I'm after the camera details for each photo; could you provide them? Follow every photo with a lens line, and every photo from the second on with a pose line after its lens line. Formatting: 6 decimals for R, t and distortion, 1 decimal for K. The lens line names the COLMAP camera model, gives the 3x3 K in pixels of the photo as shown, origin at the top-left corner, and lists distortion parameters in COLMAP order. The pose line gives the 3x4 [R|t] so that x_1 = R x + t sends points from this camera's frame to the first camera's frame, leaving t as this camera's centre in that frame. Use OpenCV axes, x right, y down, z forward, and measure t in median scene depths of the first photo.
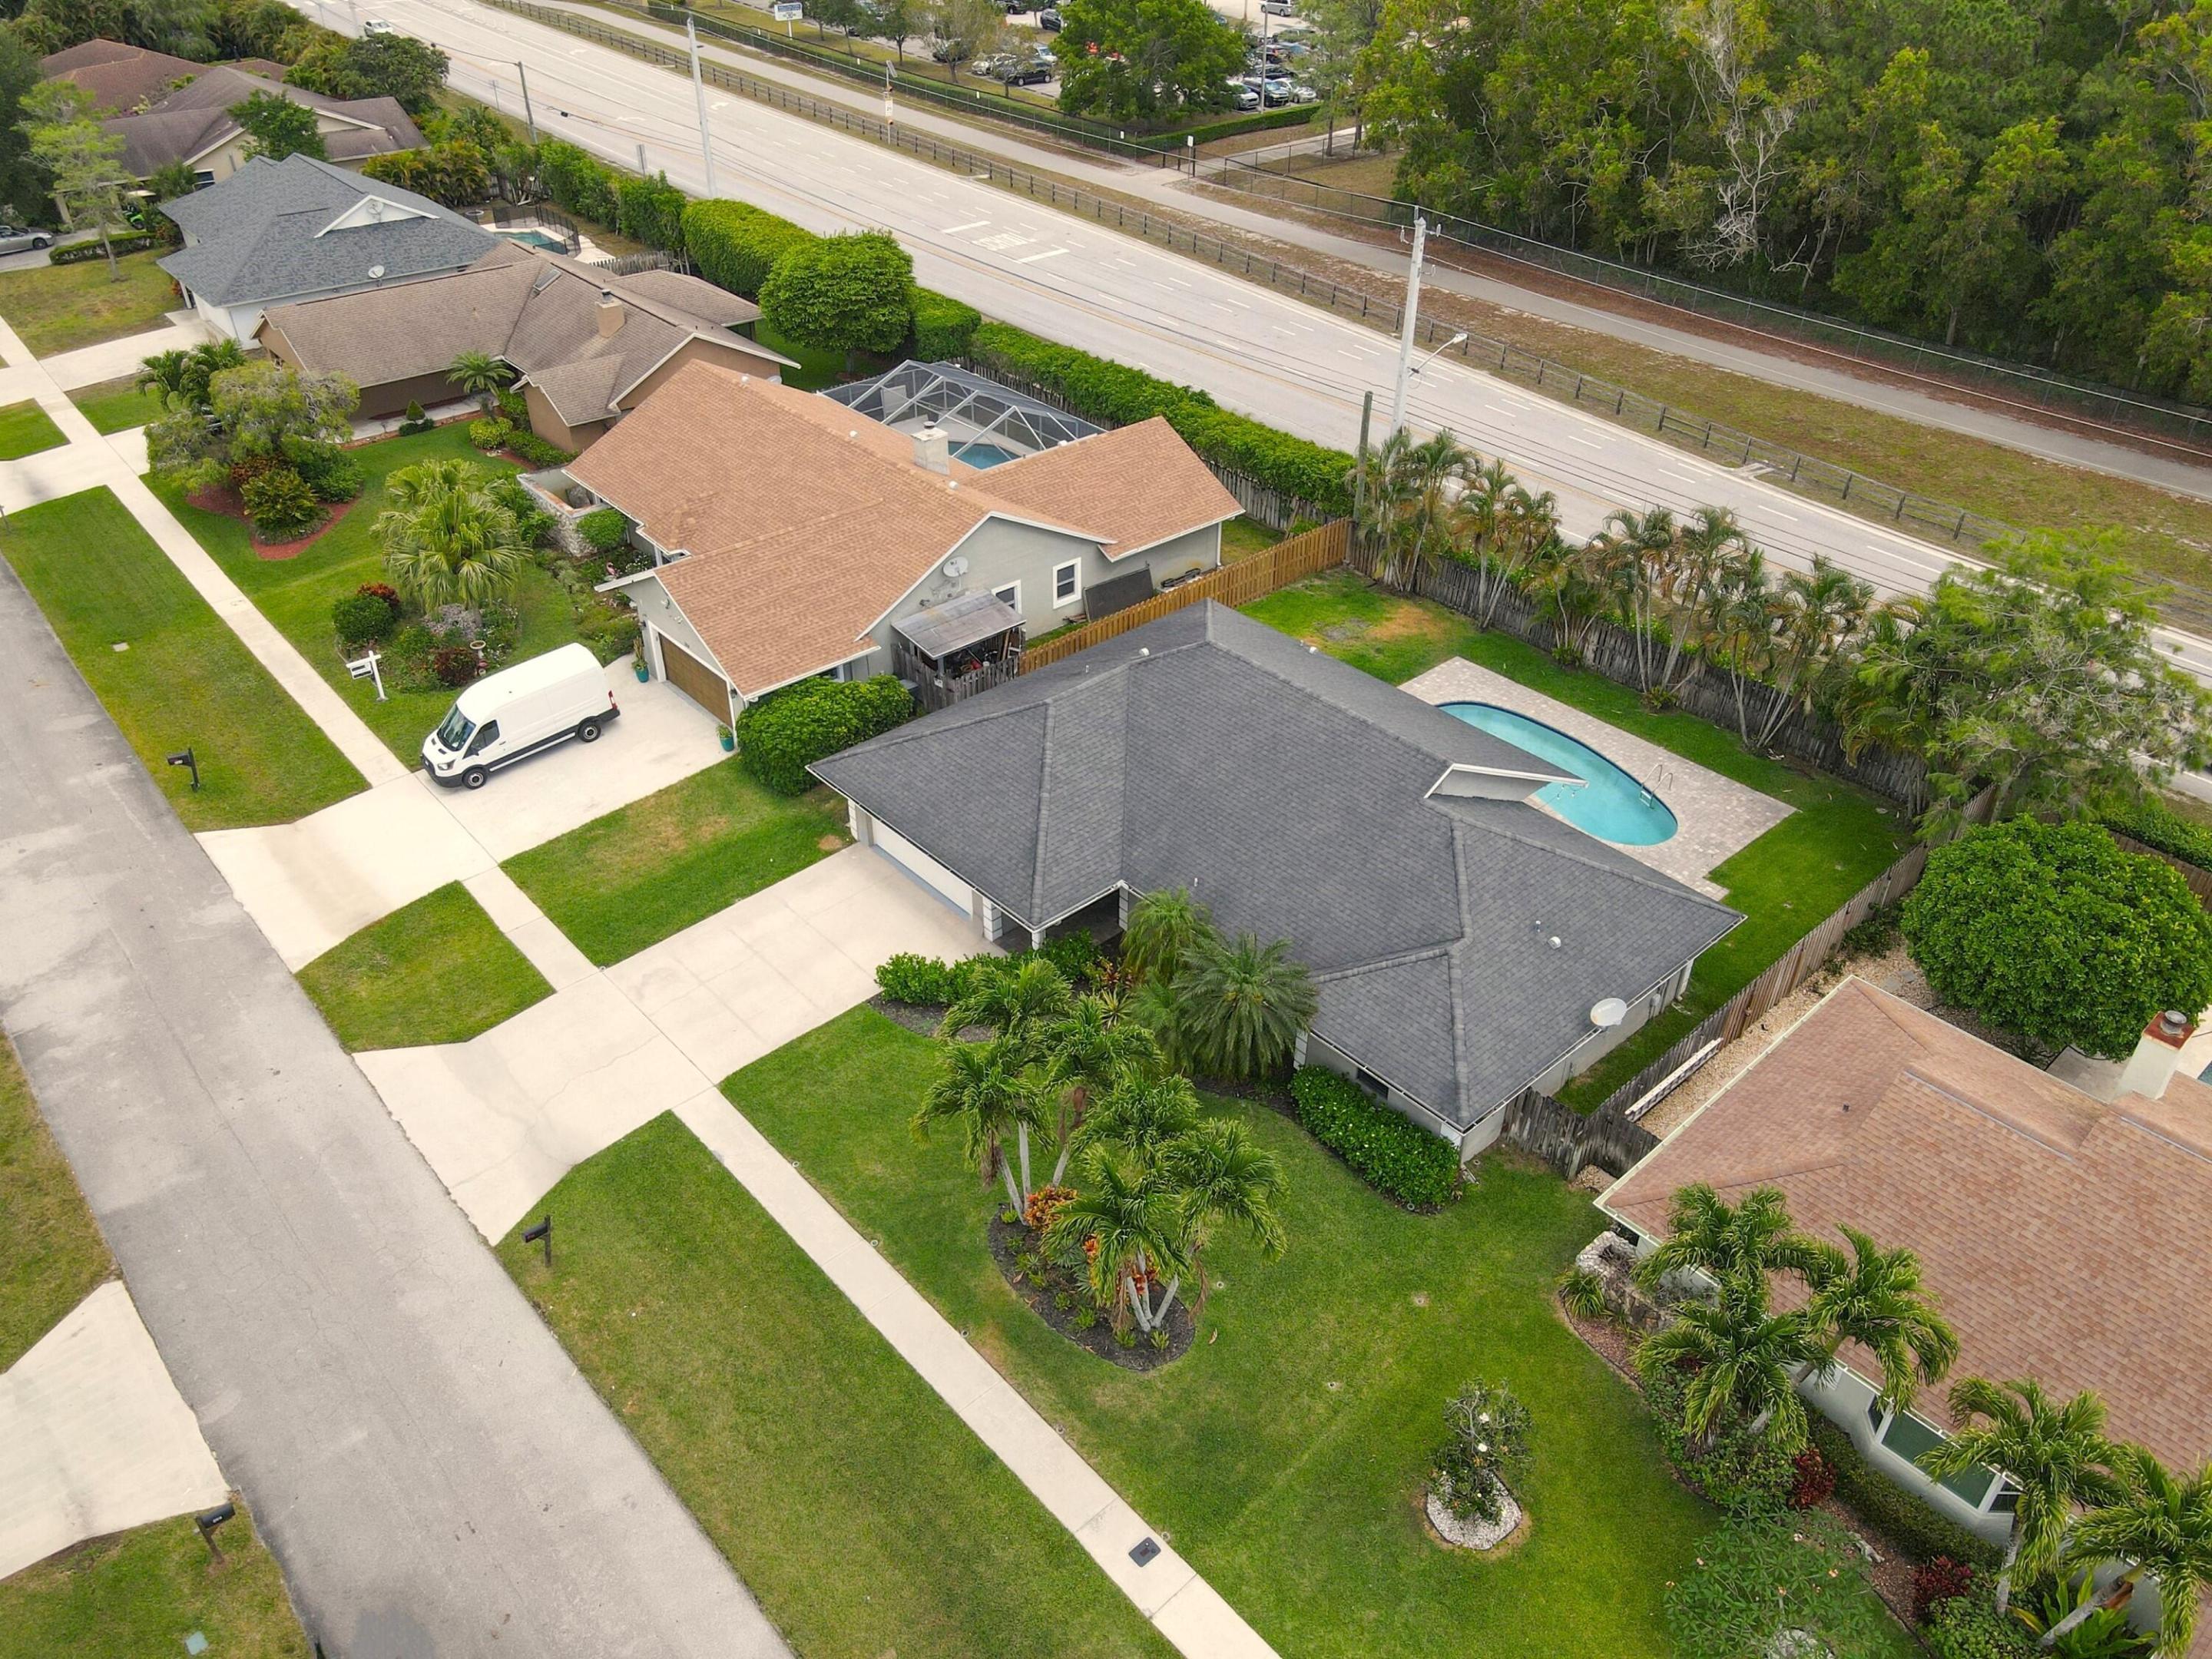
lens RADIAL K [[1610.9, 0, 1100.1], [0, 1610.9, 855.8], [0, 0, 1]] dist [0.000950, 0.031374]
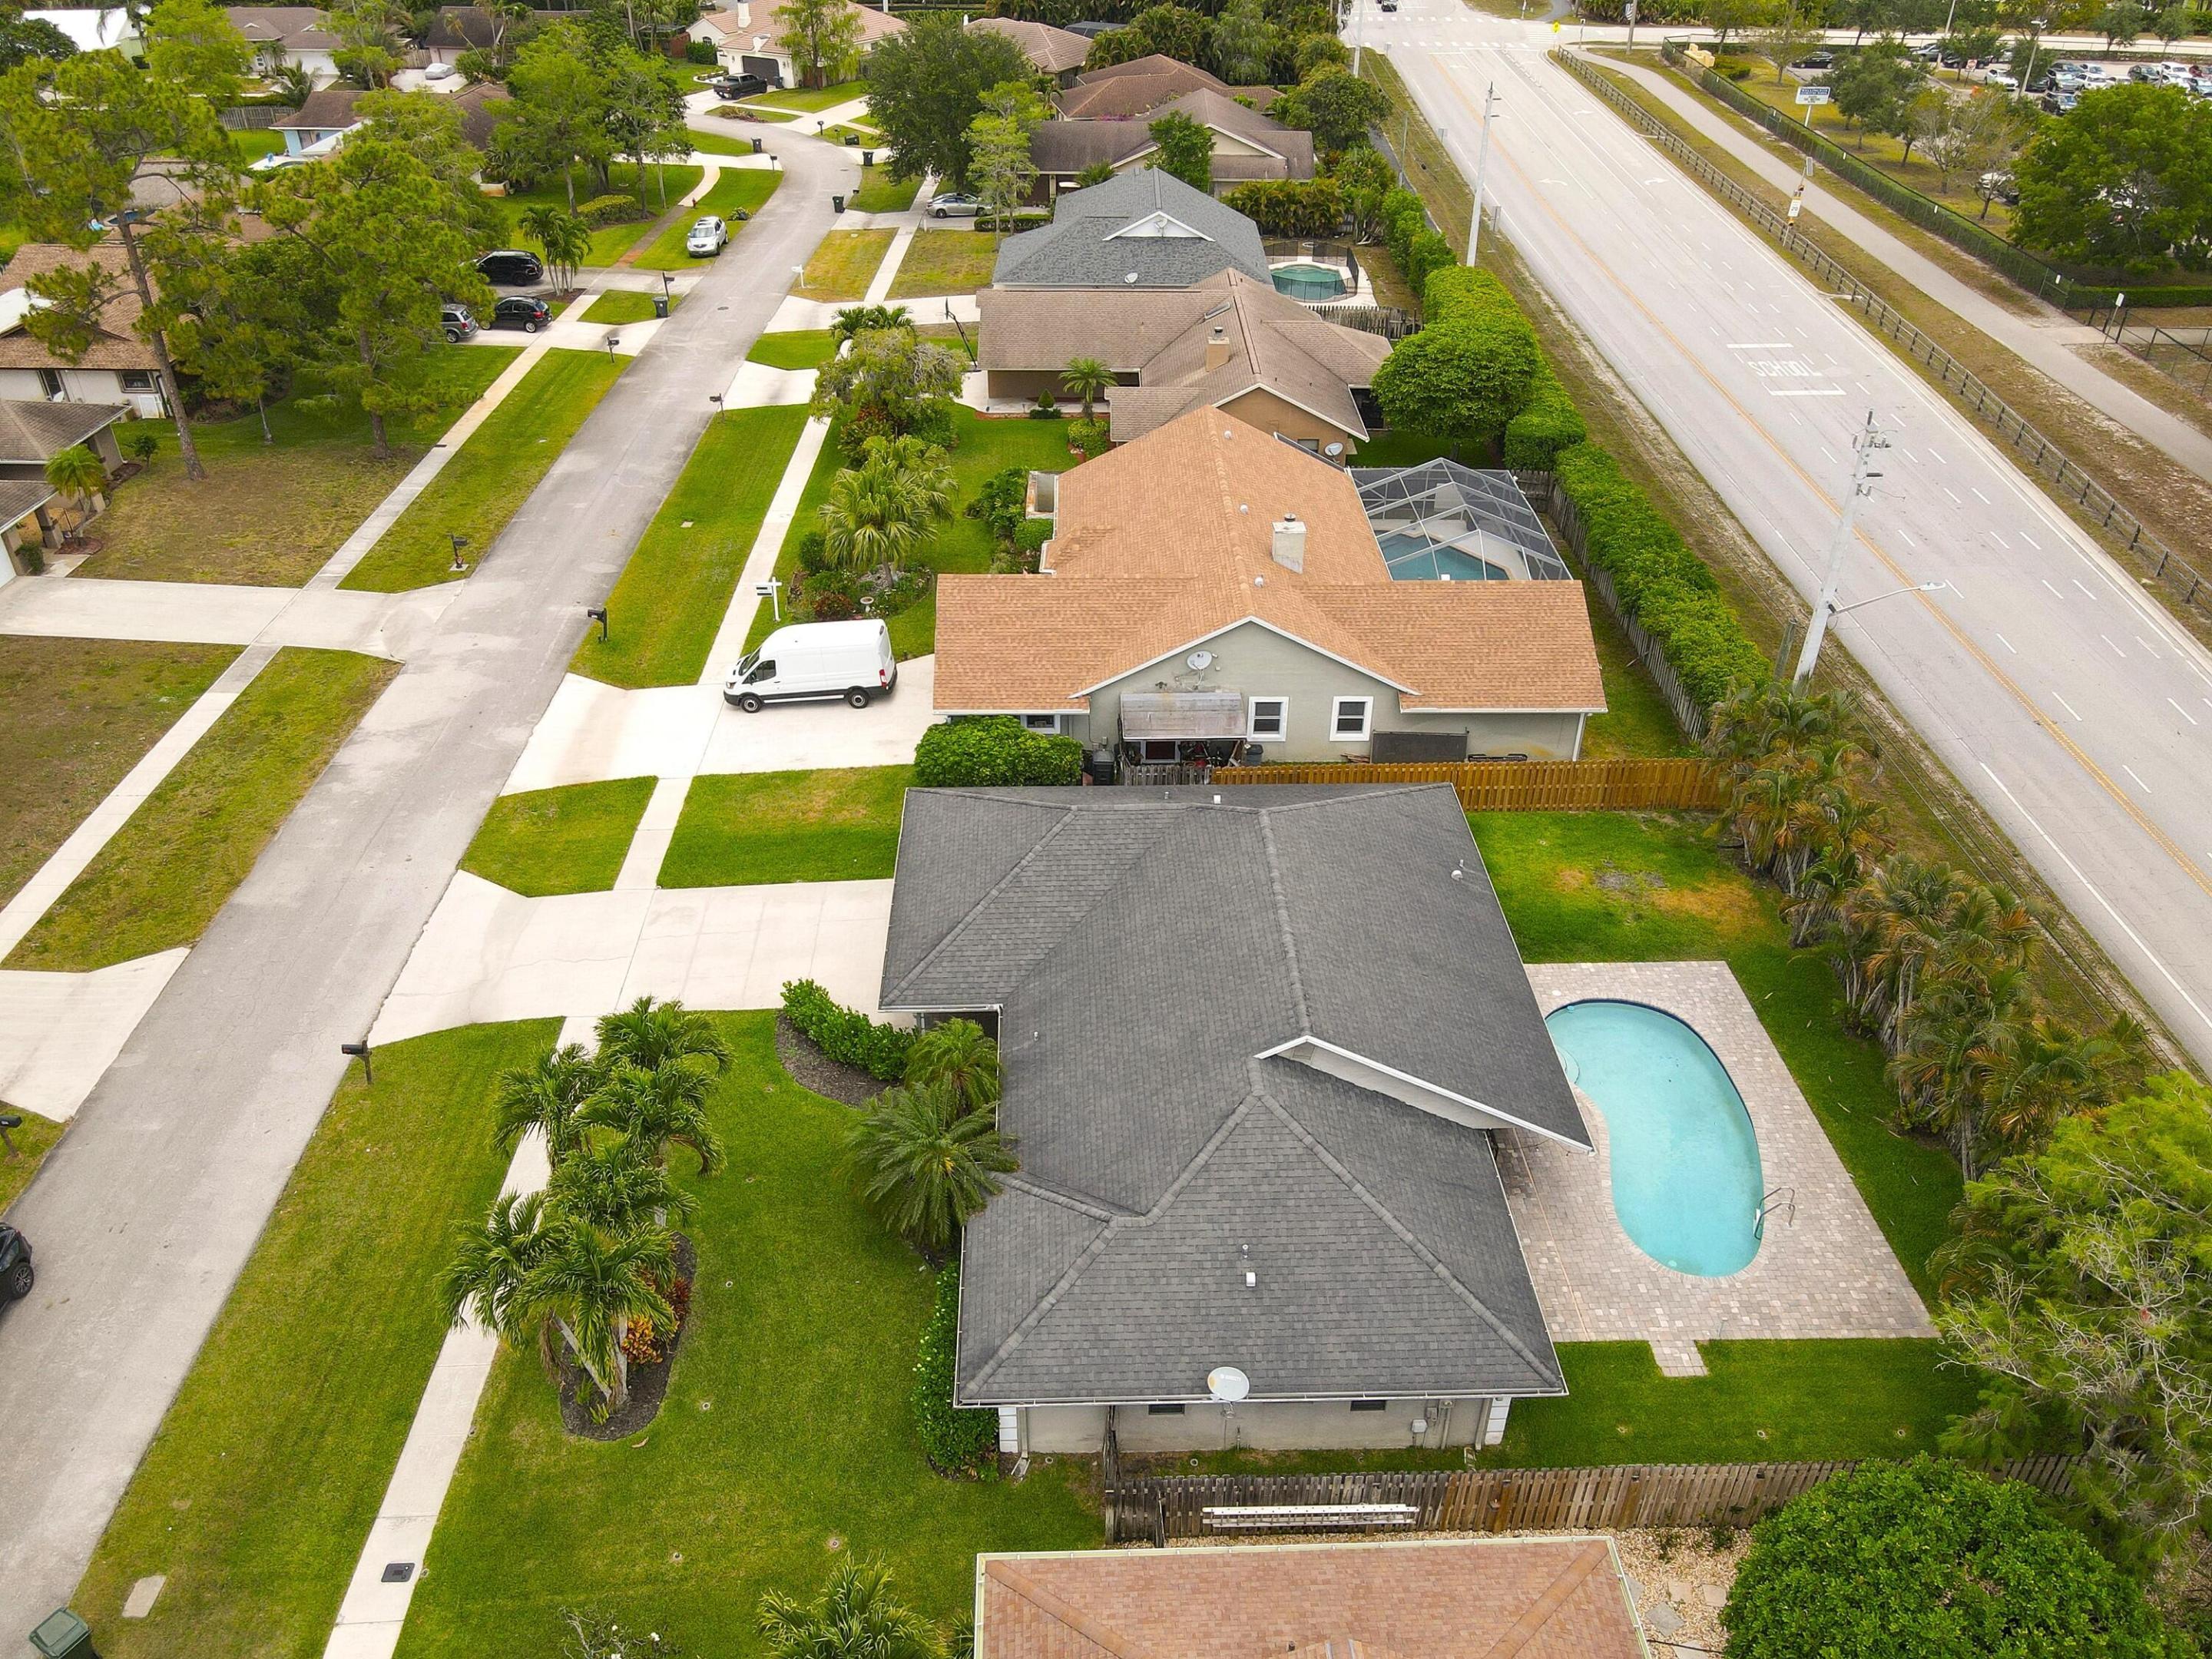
lens RADIAL K [[1610.9, 0, 1100.1], [0, 1610.9, 855.8], [0, 0, 1]] dist [0.000950, 0.031374]
pose [[0.764410, 0.364058, -0.532108, 0.469722], [-0.378024, 0.921650, 0.087519, -0.150519], [0.522280, 0.134250, 0.842141, 0.200675]]
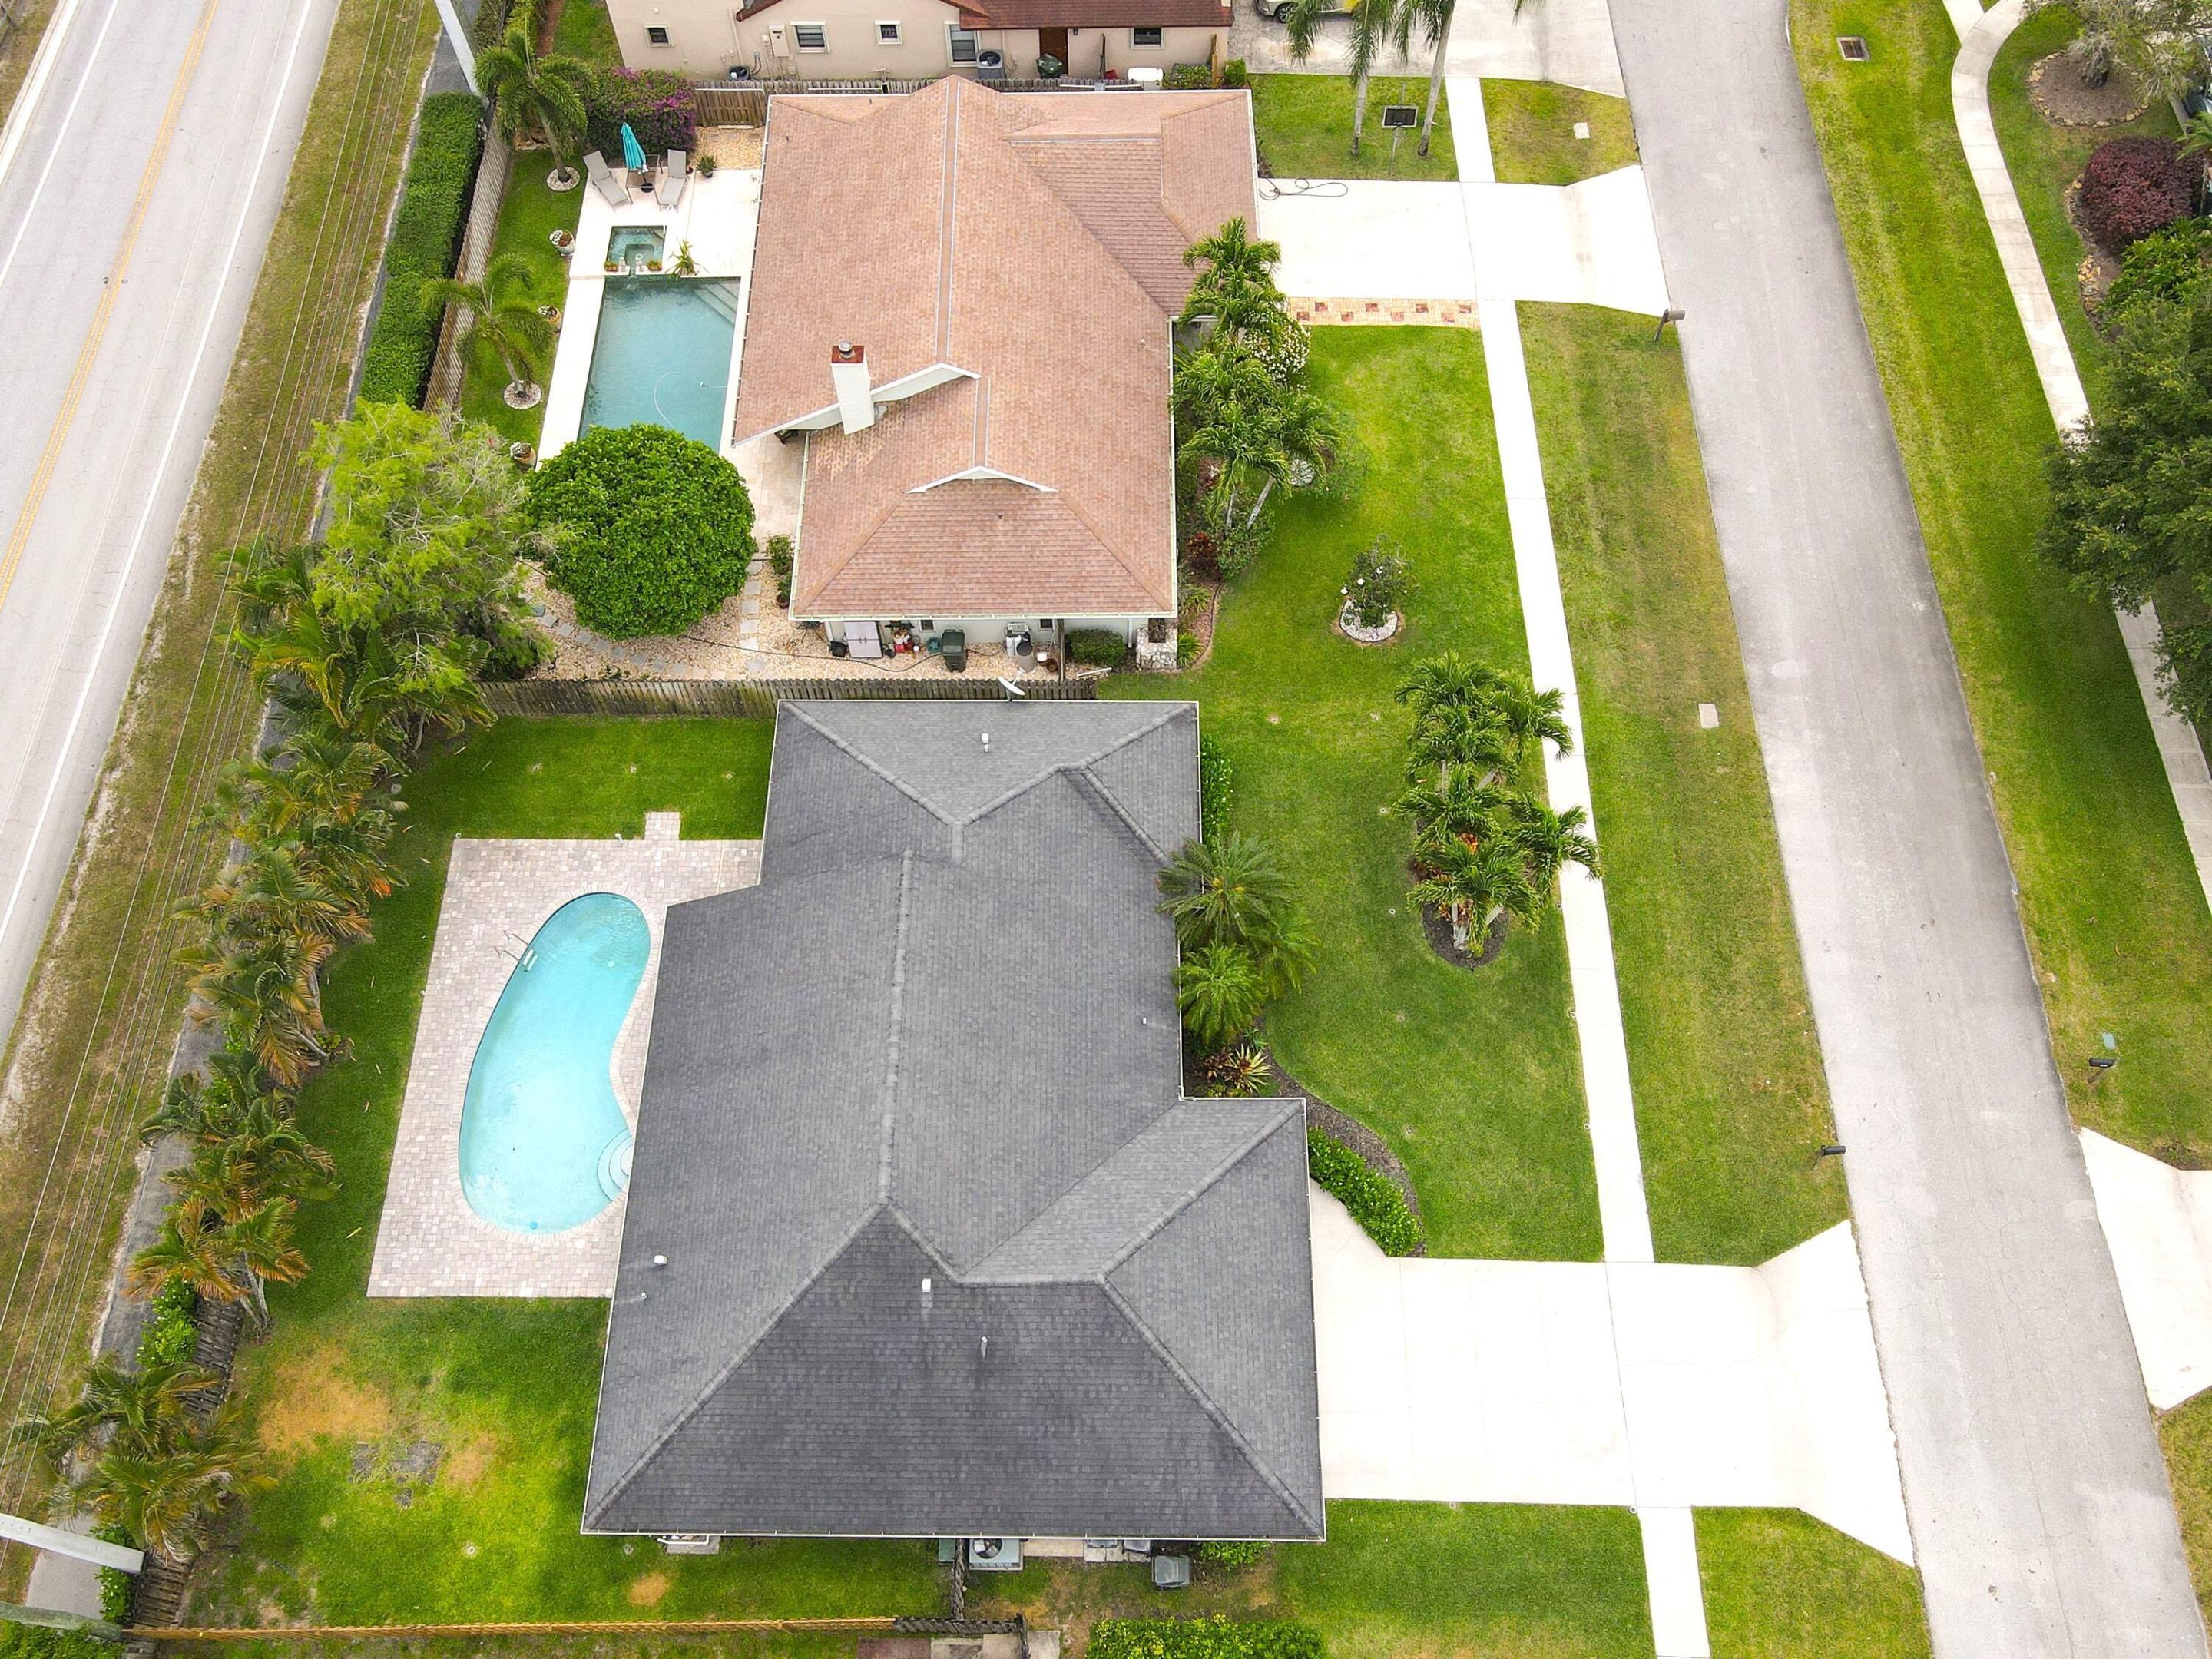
lens RADIAL K [[1742.6, 0, 1101.7], [0, 1742.6, 918.6], [0, 0, 1]] dist [0.011762, 0.001210]
pose [[-0.741185, -0.600046, 0.300982, -0.173720], [0.394780, -0.026980, 0.918379, -0.830210], [-0.542949, 0.799511, 0.256884, 0.607117]]
